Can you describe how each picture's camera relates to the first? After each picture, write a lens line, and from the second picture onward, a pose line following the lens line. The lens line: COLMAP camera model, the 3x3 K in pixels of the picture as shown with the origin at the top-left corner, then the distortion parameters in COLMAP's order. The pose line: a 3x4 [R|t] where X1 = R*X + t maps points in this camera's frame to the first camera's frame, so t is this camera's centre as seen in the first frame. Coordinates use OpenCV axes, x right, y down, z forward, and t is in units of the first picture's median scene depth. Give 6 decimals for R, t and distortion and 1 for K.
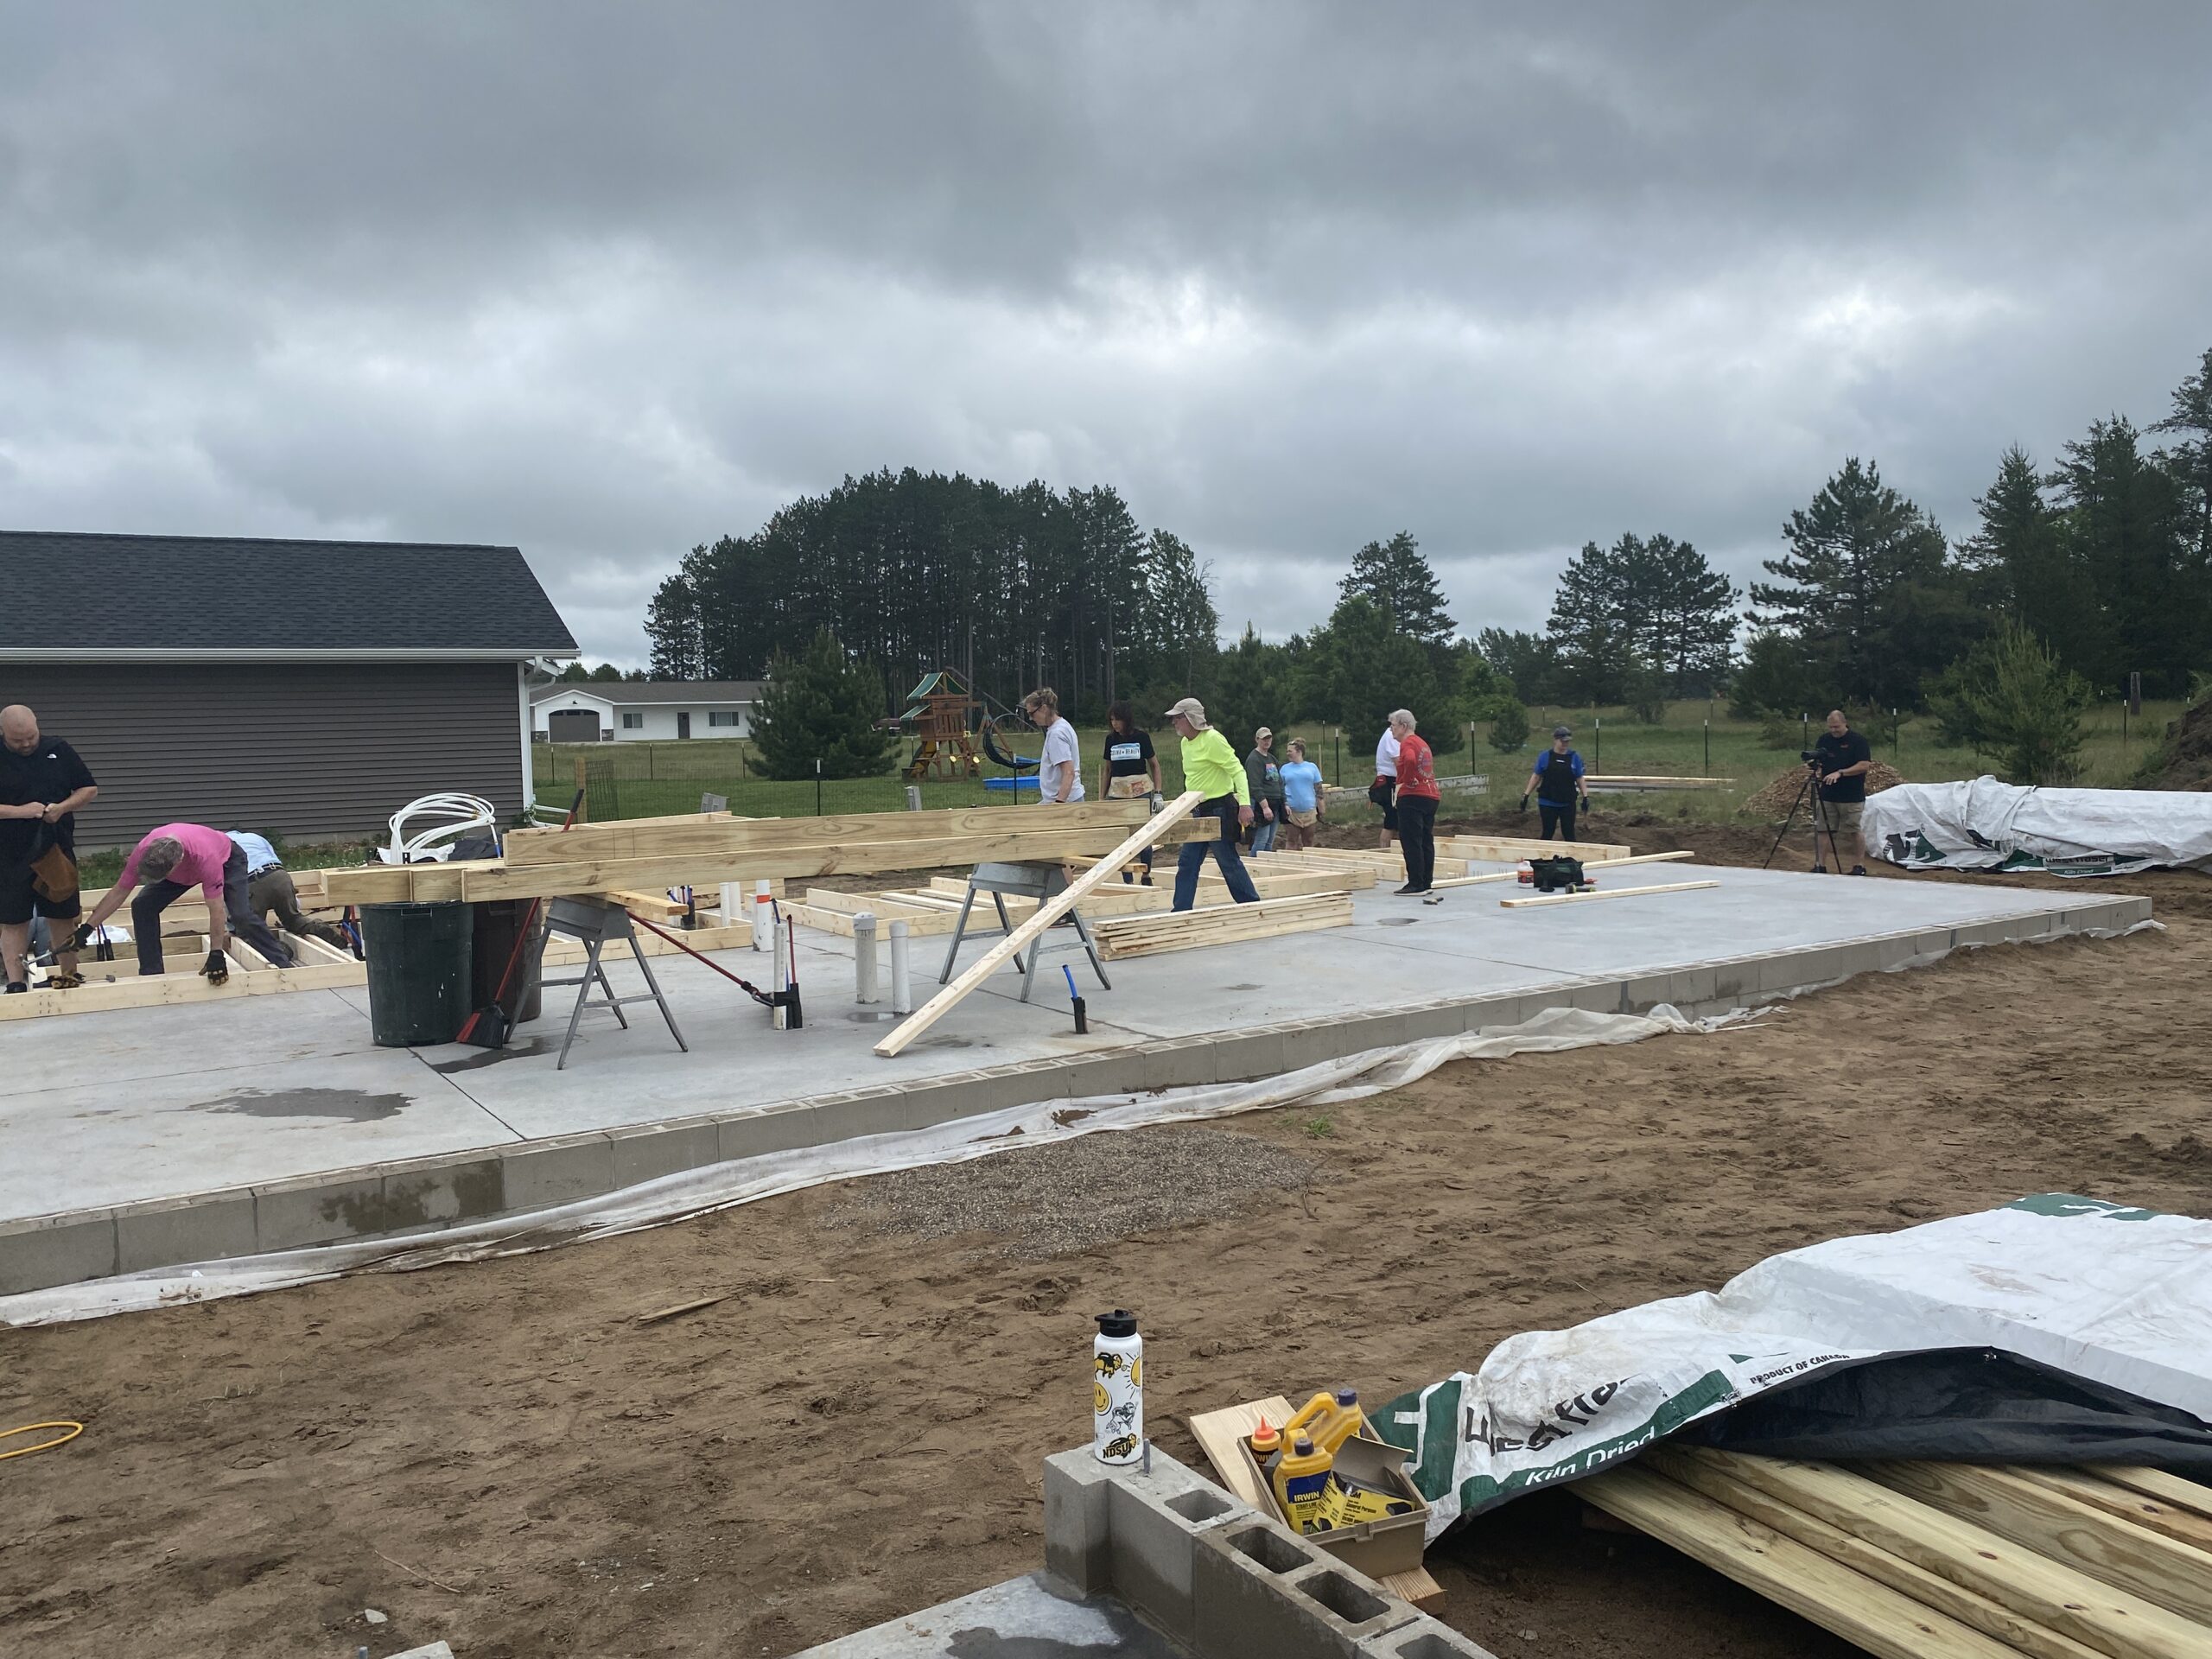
lens RADIAL K [[1715.5, 0, 1106.0], [0, 1715.5, 829.5], [0, 0, 1]] dist [-0.002946, 0.007597]
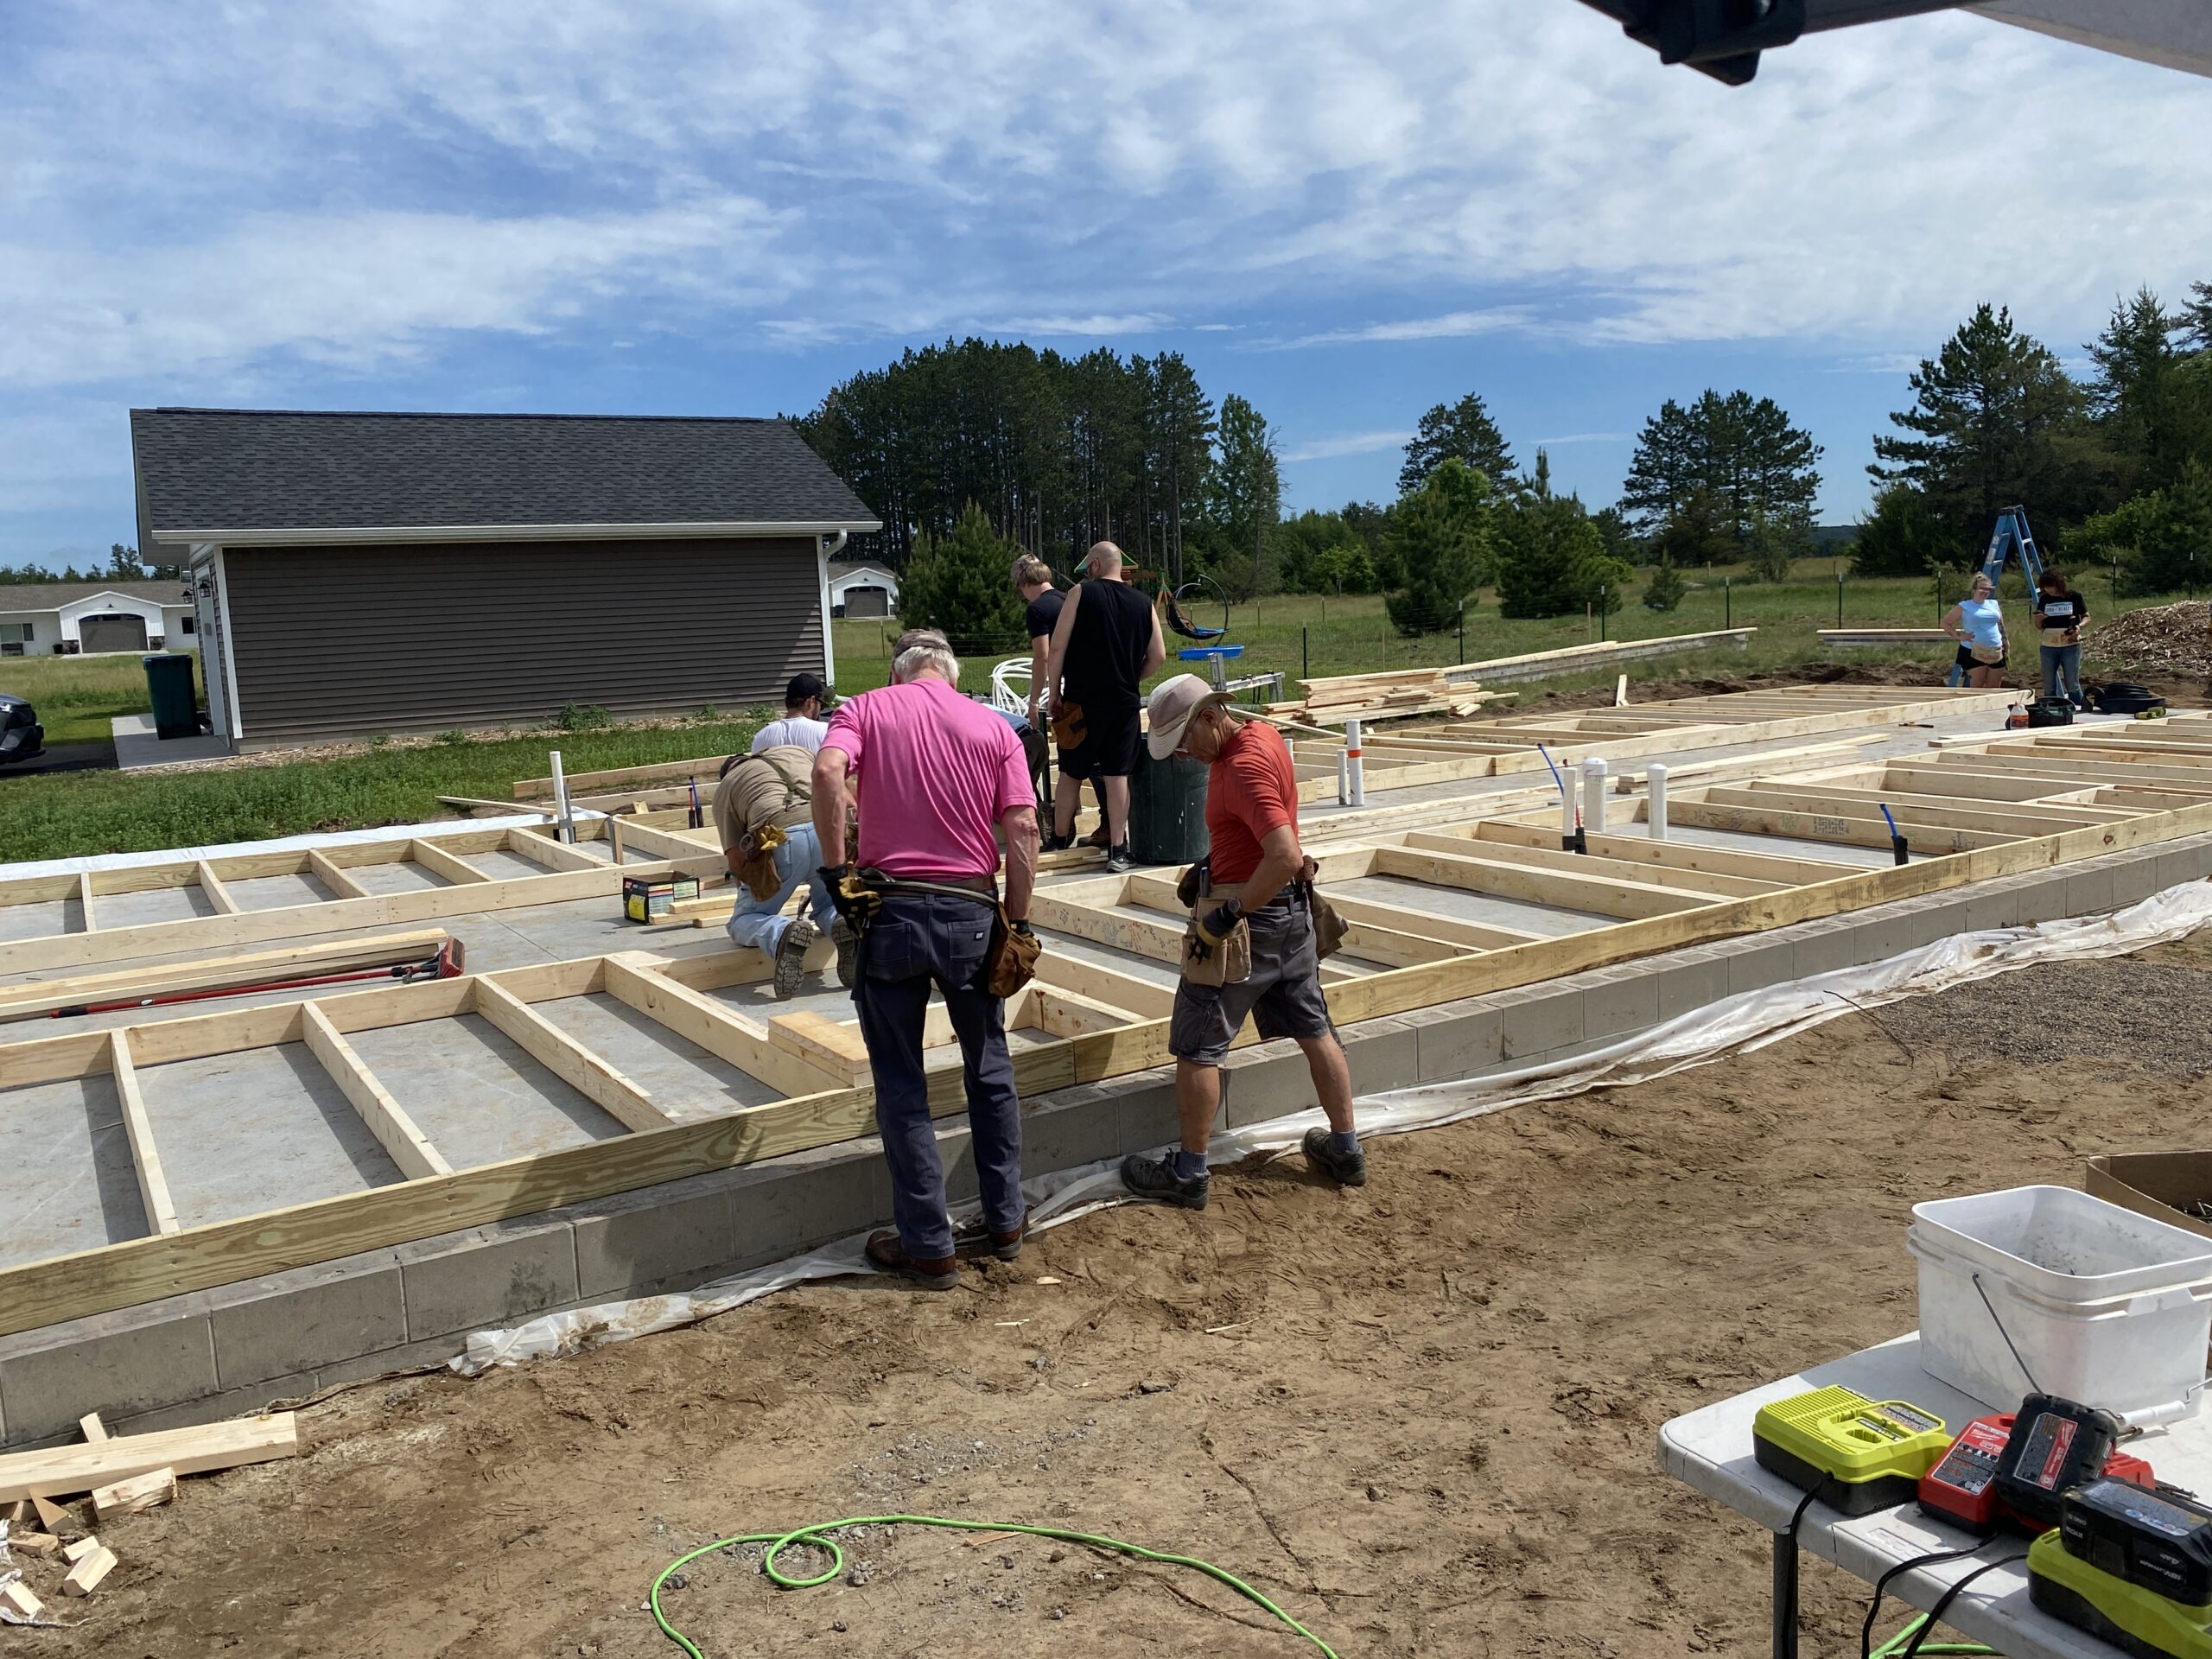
lens RADIAL K [[1715.5, 0, 1106.0], [0, 1715.5, 829.5], [0, 0, 1]] dist [-0.002946, 0.007597]
pose [[0.999755, -0.019181, -0.011052, -0.053361], [0.019926, 0.997224, 0.071746, 0.001766], [0.009645, -0.071948, 0.997362, -0.001403]]
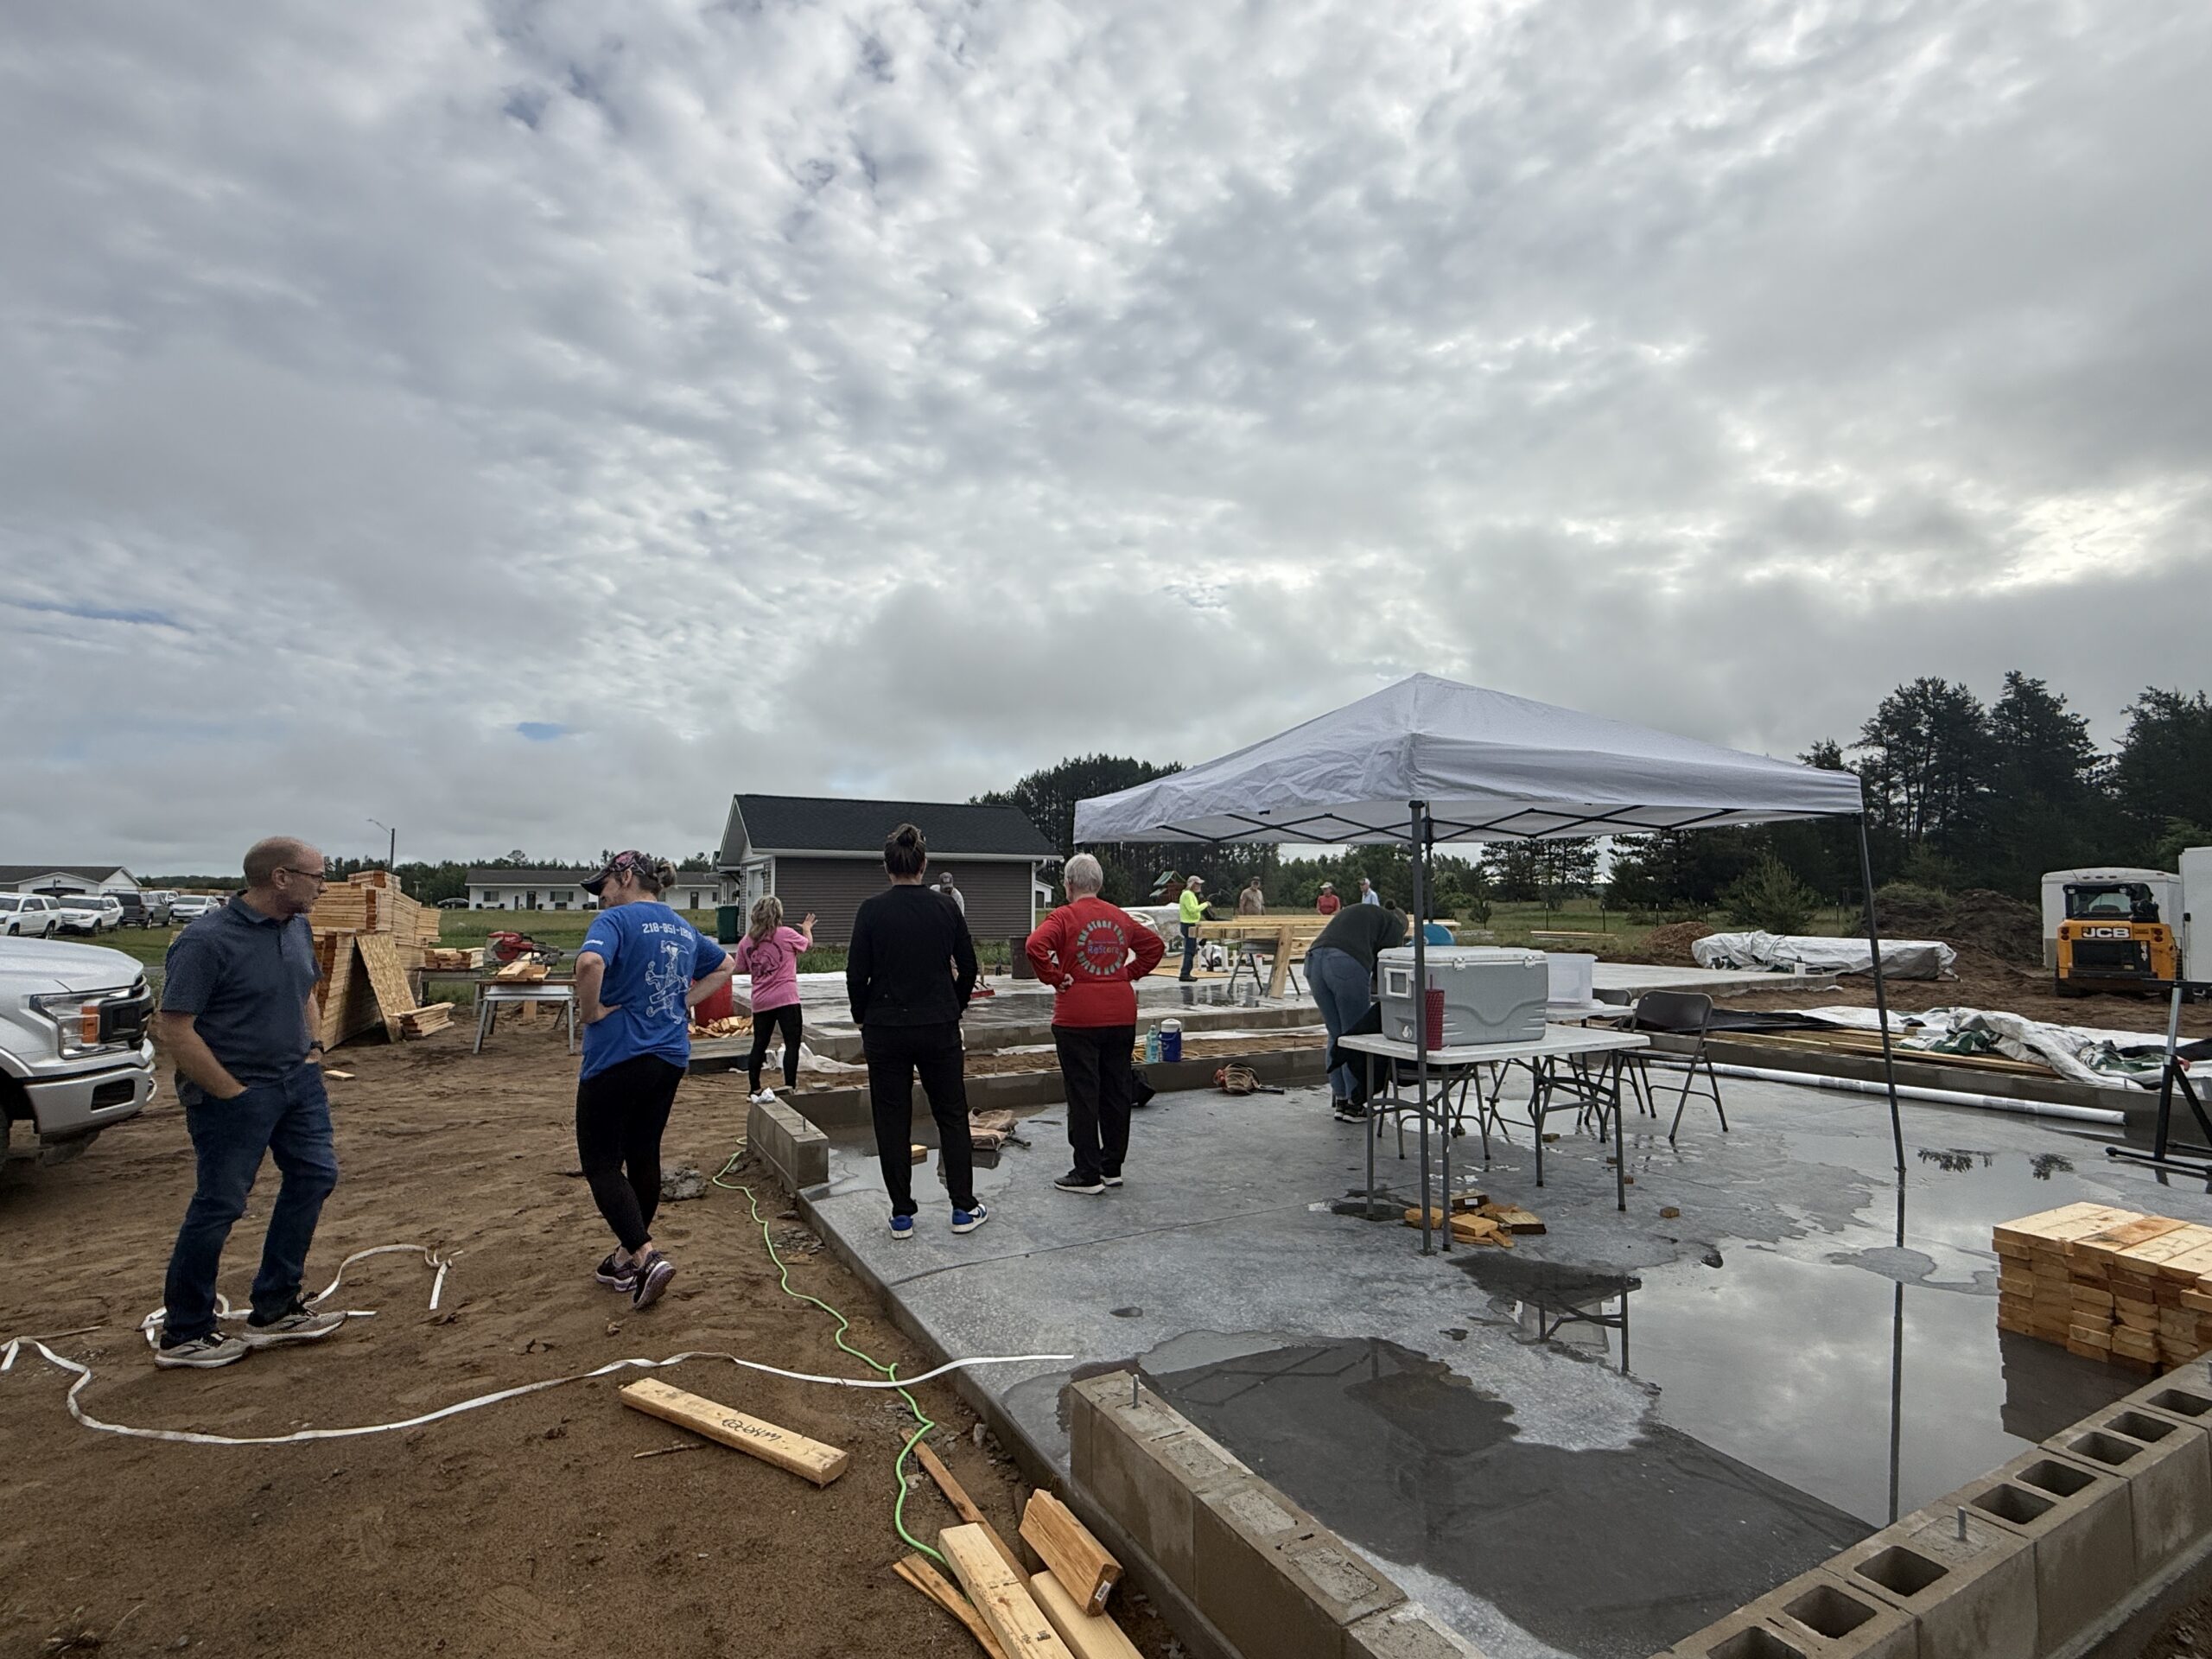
lens RADIAL K [[1072.6, 0, 1117.1], [0, 1072.6, 825.5], [0, 0, 1]] dist [0.016709, 0.000122]
pose [[0.997821, 0.020256, -0.062797, -0.050285], [-0.028698, 0.990211, -0.136596, 0.011592], [0.059415, 0.138100, 0.988634, -0.097560]]
